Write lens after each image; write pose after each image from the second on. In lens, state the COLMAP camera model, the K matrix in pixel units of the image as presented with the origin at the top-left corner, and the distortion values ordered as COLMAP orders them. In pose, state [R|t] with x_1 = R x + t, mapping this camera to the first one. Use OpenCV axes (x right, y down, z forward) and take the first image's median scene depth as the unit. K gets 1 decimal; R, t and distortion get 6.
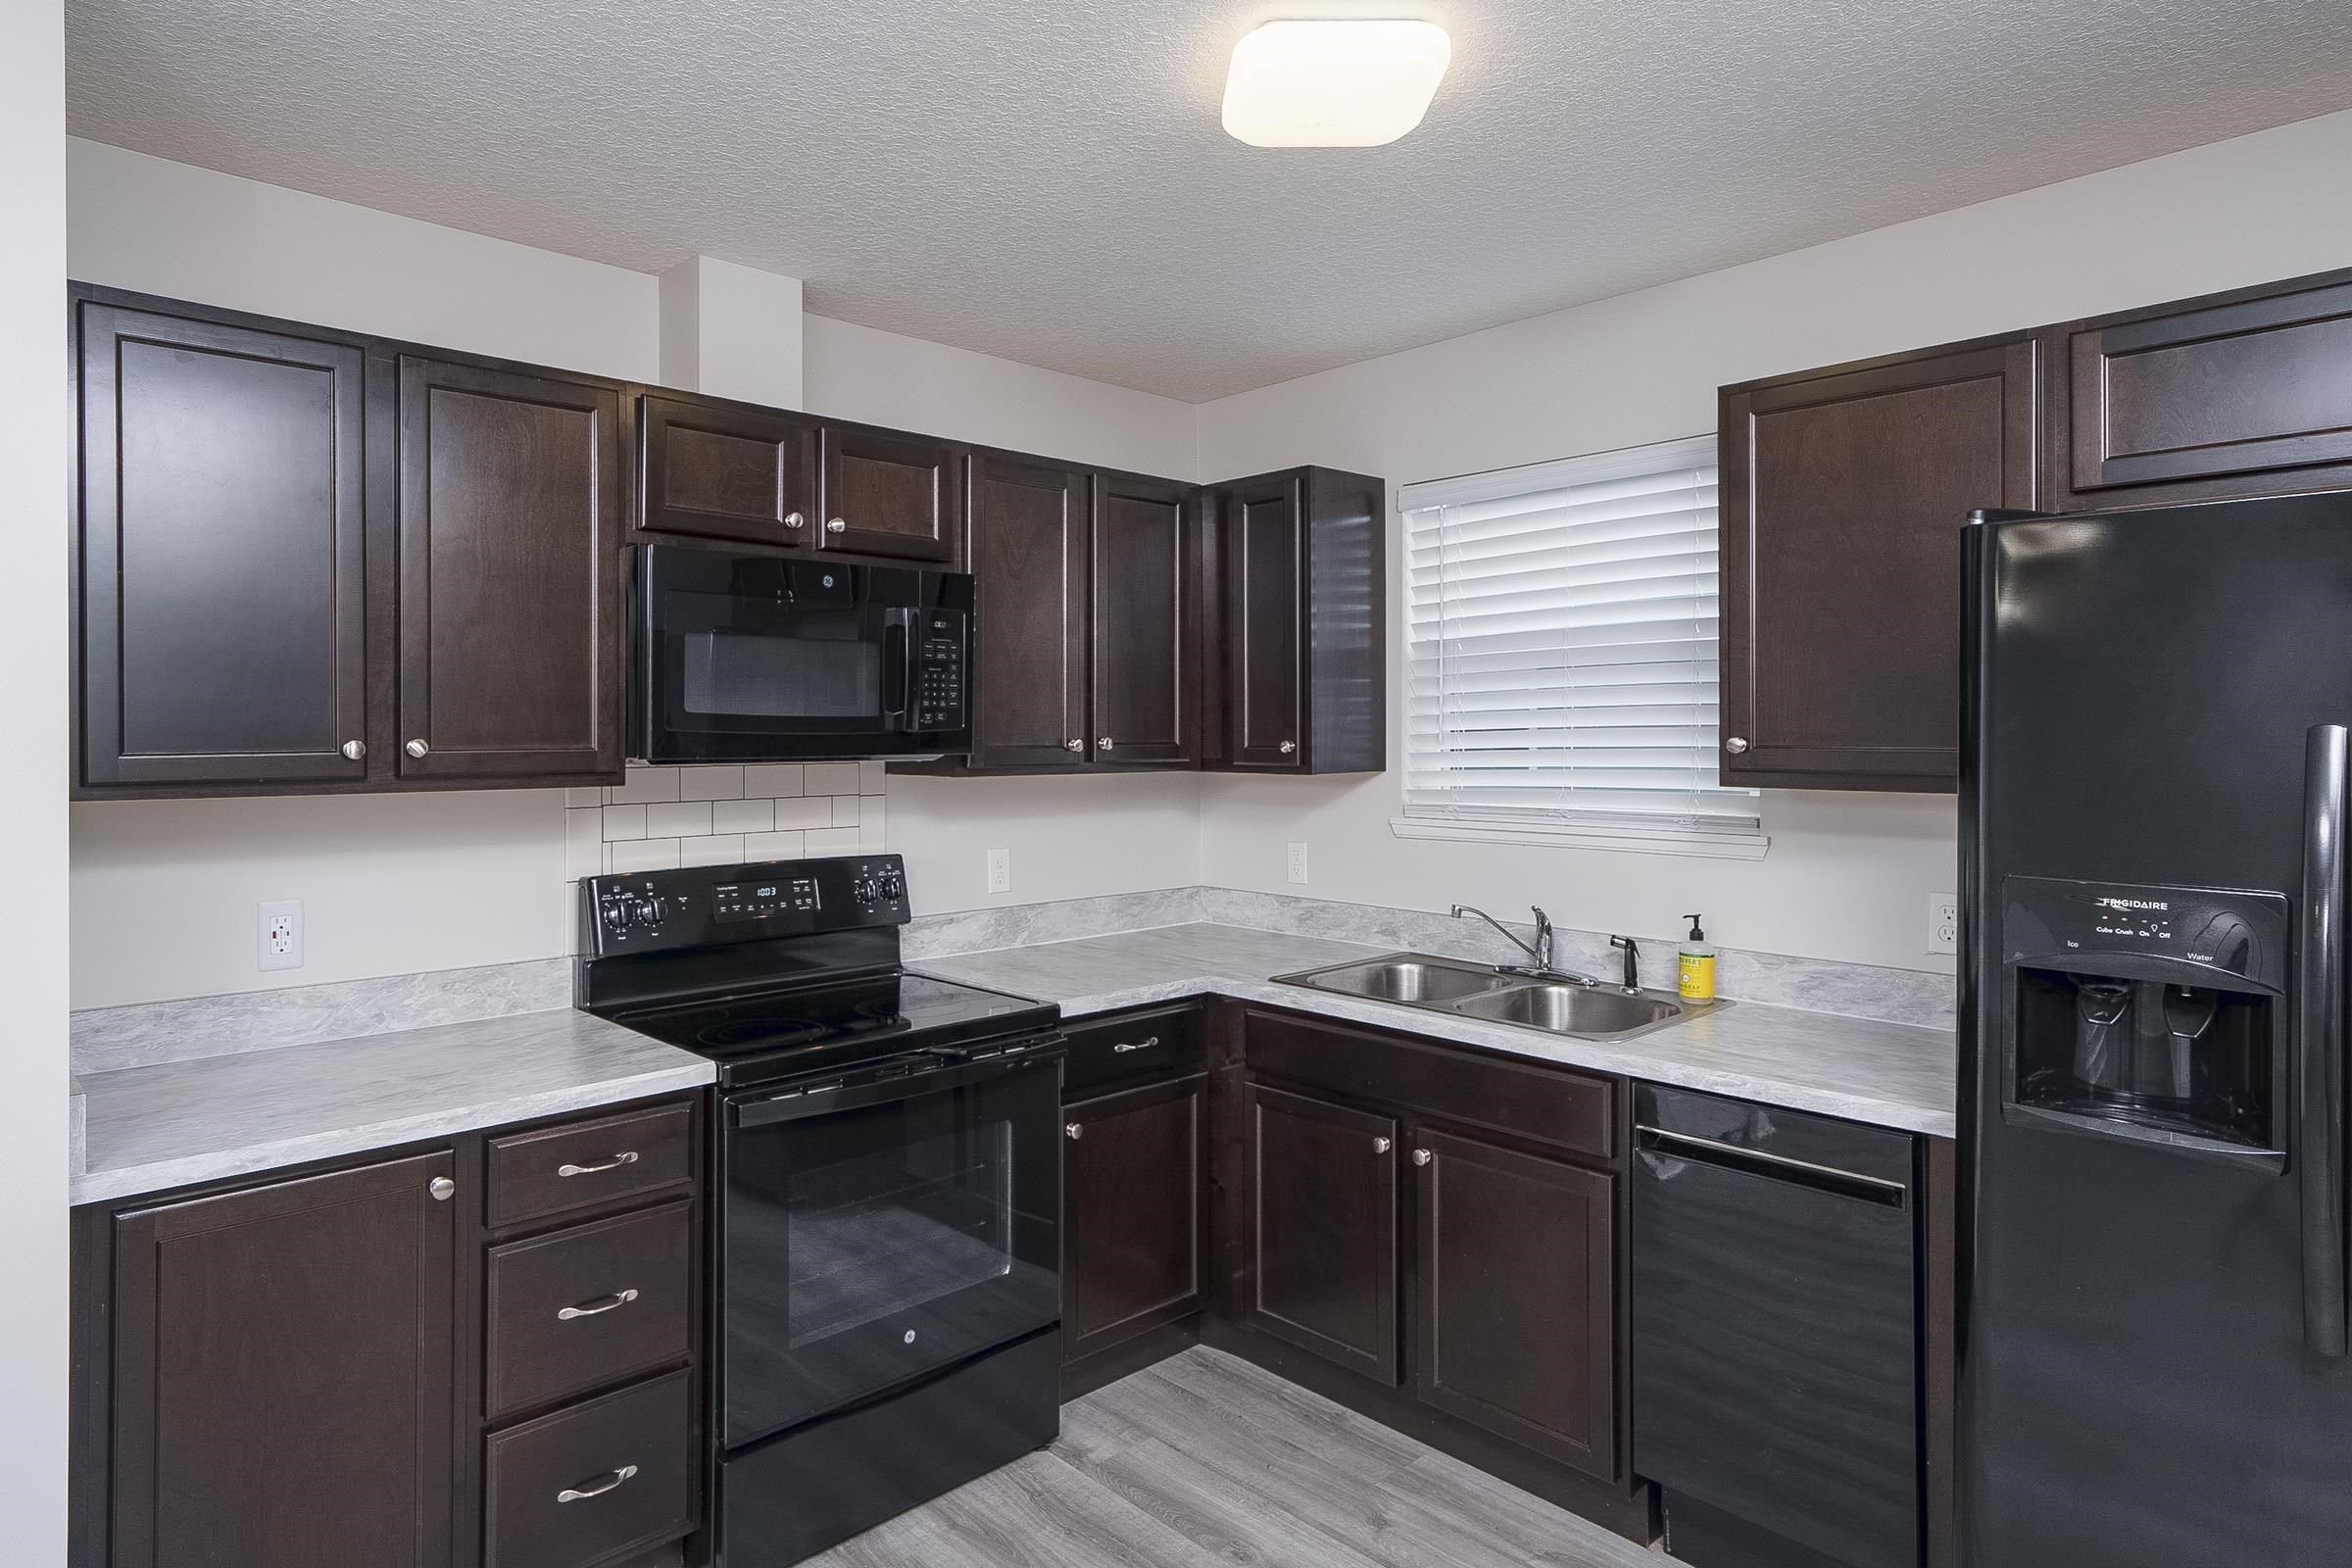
lens RADIAL K [[1376.7, 0, 1174.3], [0, 1376.7, 727.5], [0, 0, 1]] dist [0.004086, 0.001802]
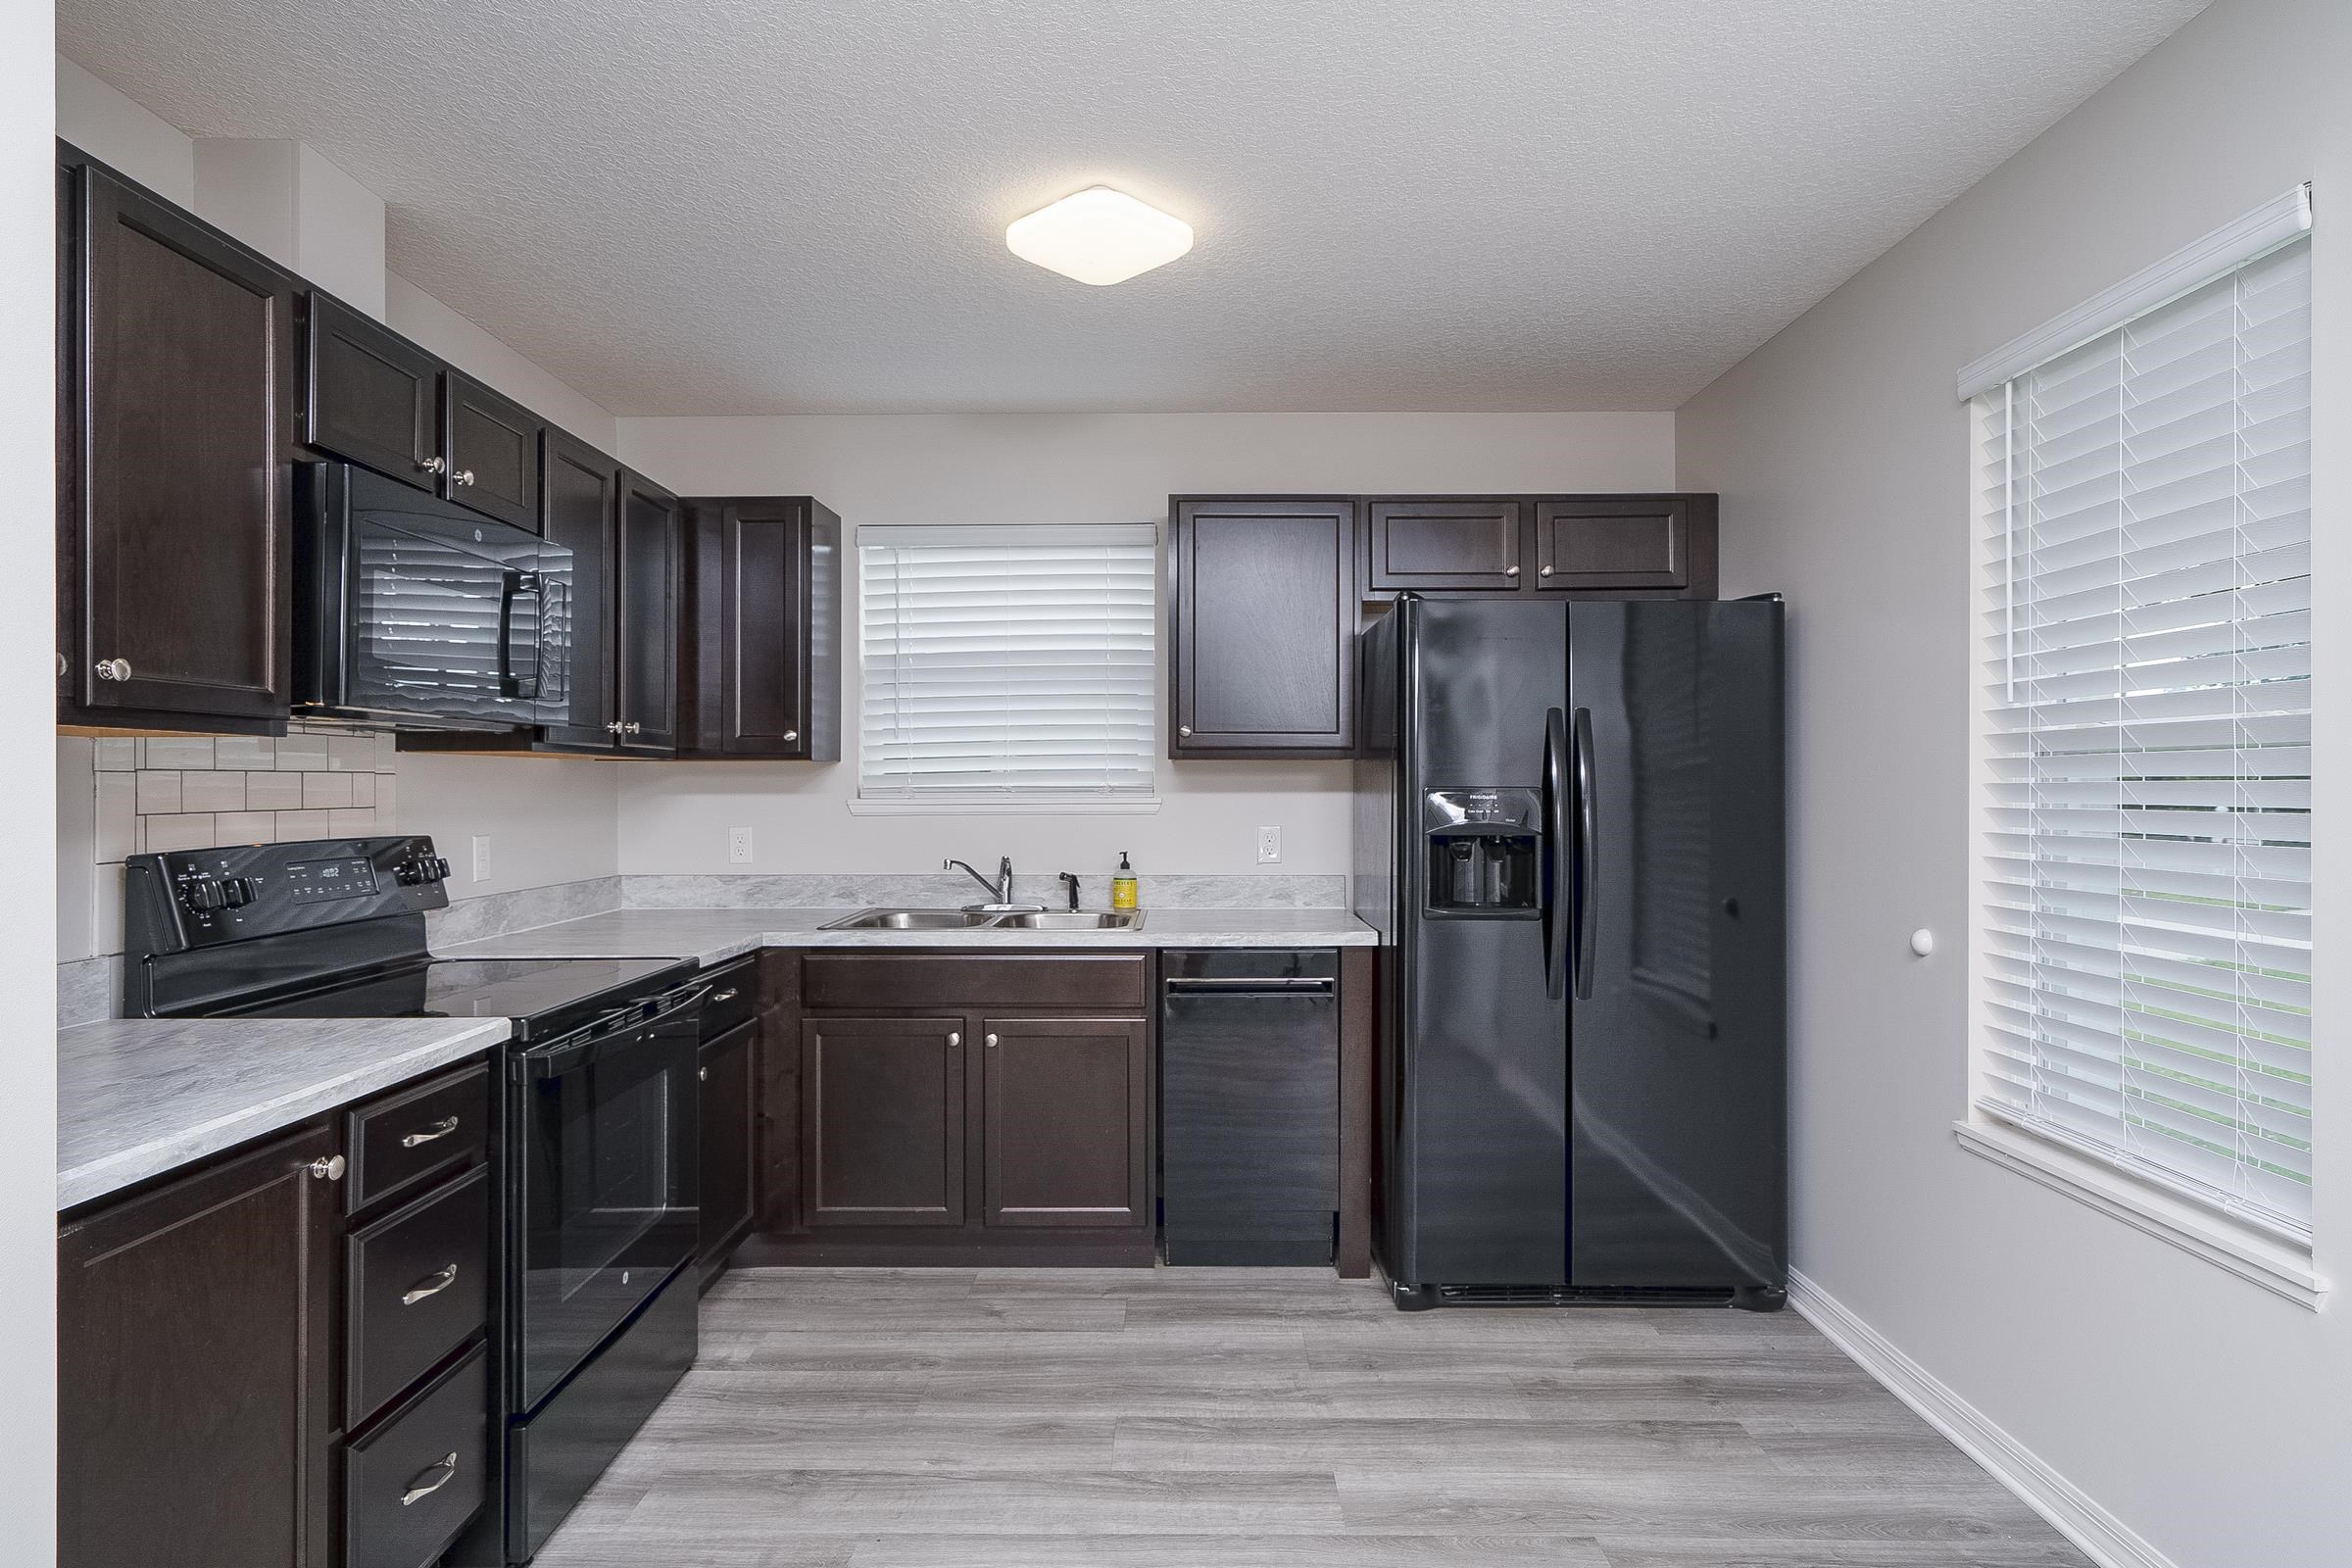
lens RADIAL K [[1267.7, 0, 1176.0], [0, 1267.7, 784.0], [0, 0, 1]] dist [0.015585, -0.000138]
pose [[0.686418, 0.003706, 0.727197, -0.530330], [-0.001295, 0.999992, -0.003874, 0.065432], [-0.727206, 0.001717, 0.686418, 0.036045]]
